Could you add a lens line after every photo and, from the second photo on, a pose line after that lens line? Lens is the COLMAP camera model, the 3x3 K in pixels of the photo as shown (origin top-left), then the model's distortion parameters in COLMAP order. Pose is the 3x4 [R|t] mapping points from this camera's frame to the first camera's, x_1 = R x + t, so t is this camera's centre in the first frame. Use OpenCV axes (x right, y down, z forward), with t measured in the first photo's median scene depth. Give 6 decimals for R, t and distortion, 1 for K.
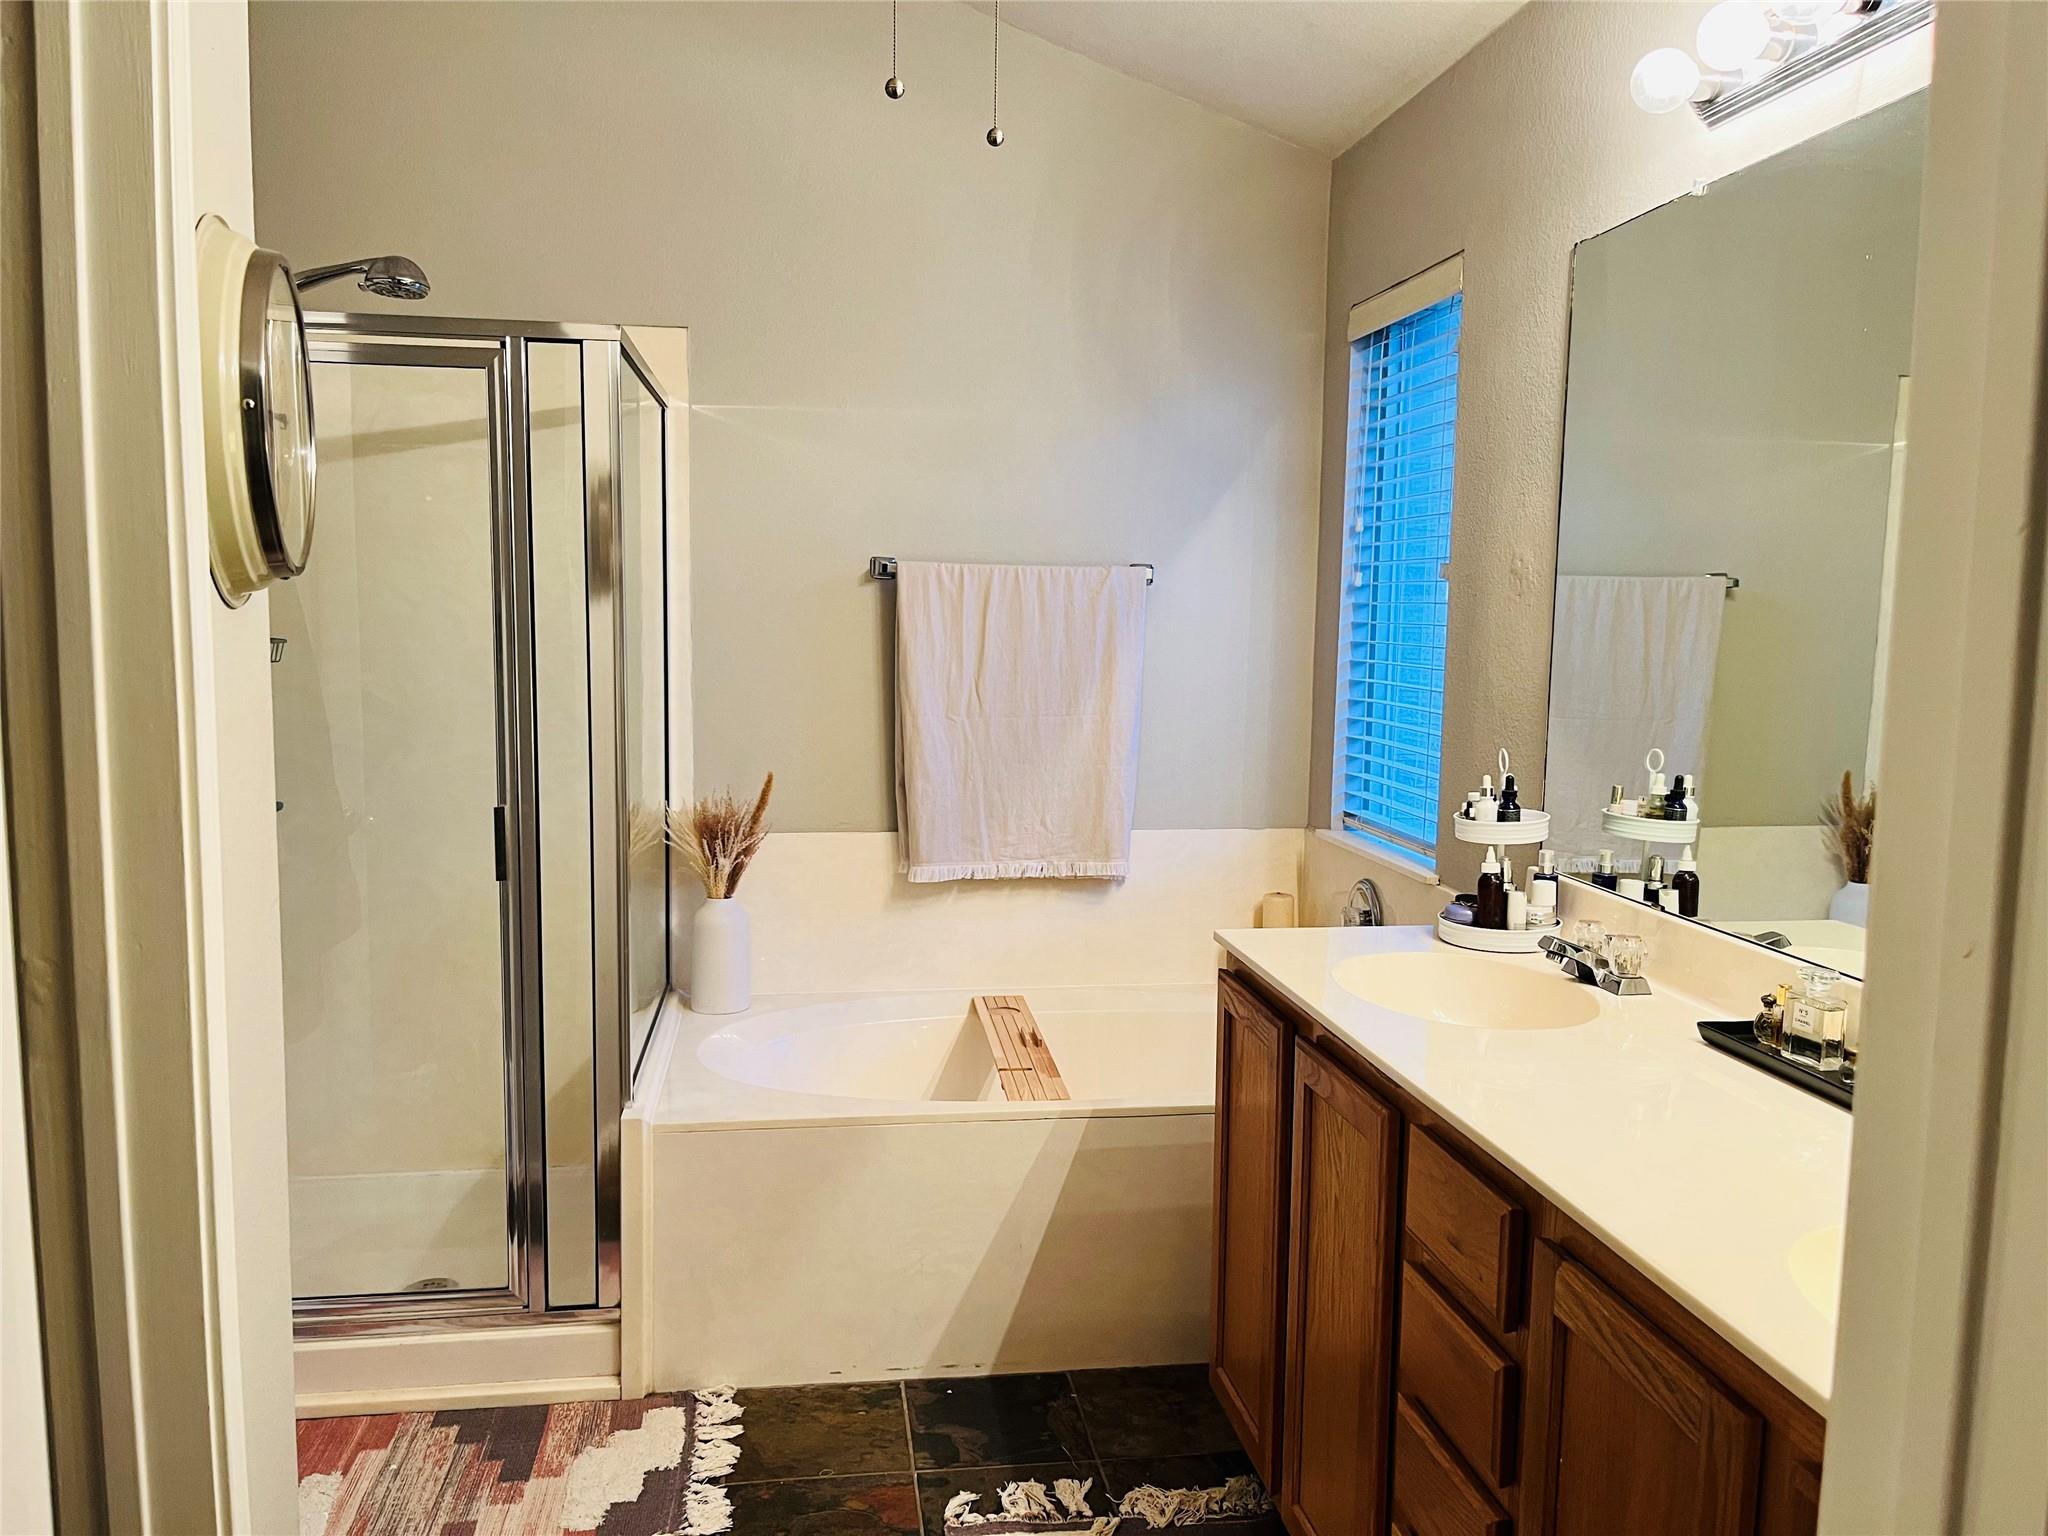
lens RADIAL K [[1558.3, 0, 1030.0], [0, 1558.3, 787.6], [0, 0, 1]] dist [0.057294, -0.061020]
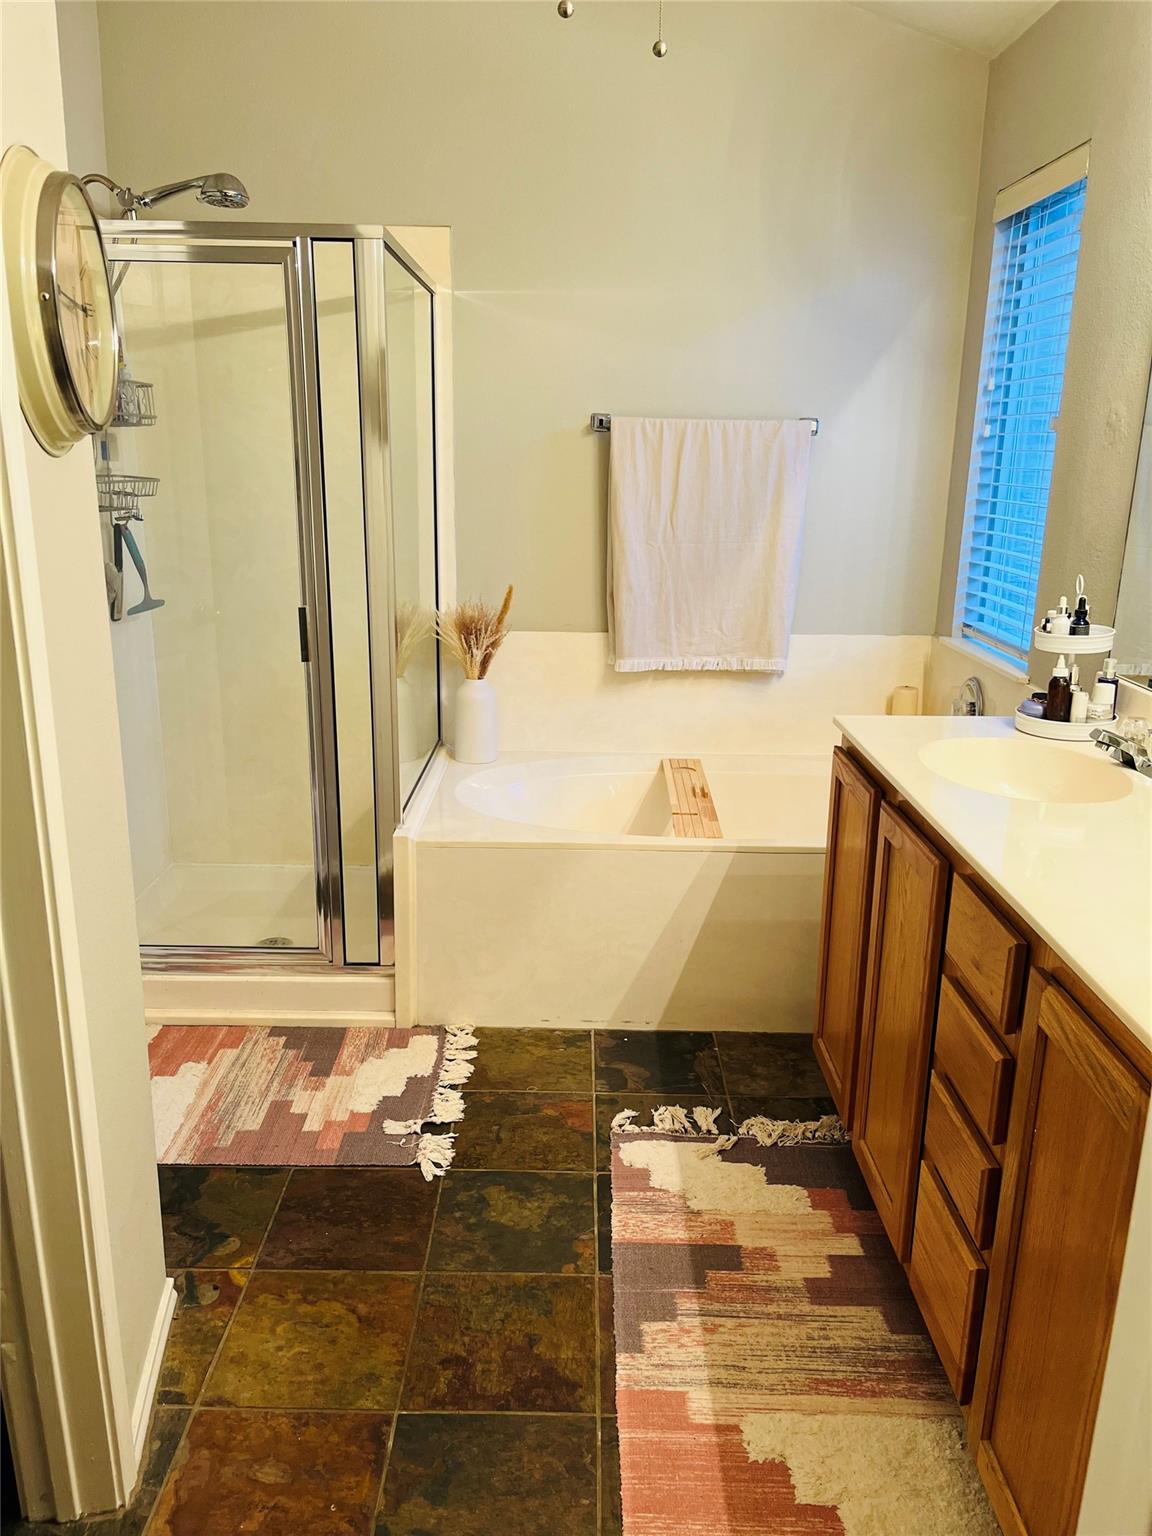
lens RADIAL K [[1168.7, 0, 581.1], [0, 1168.7, 780.1], [0, 0, 1]] dist [0.057294, -0.061020]
pose [[0.989111, 0.040930, -0.141362, 0.050759], [-0.018420, 0.987425, 0.157012, -0.003726], [0.146011, -0.152699, 0.977427, 0.018732]]
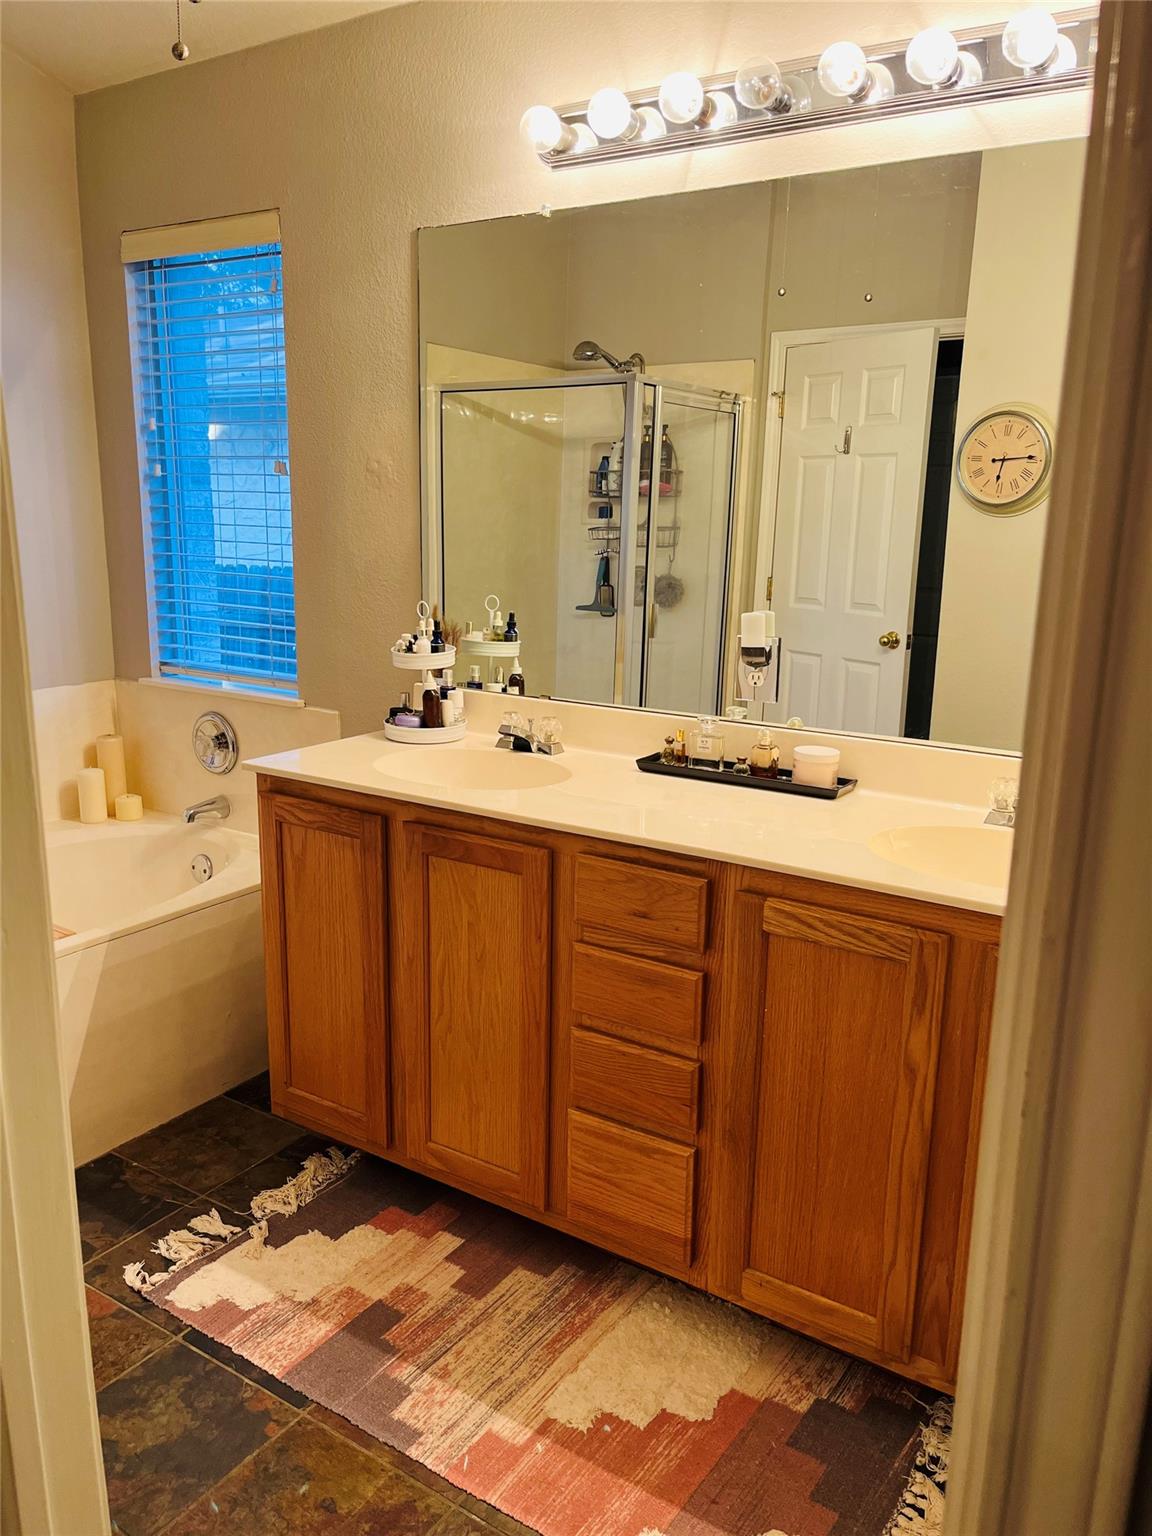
lens RADIAL K [[1168.7, 0, 569.1], [0, 1168.7, 782.7], [0, 0, 1]] dist [0.057294, -0.061020]
pose [[0.663784, -0.175177, 0.727120, -0.389467], [0.078543, 0.983135, 0.165155, -0.026594], [-0.743789, -0.052517, 0.666348, 0.177037]]
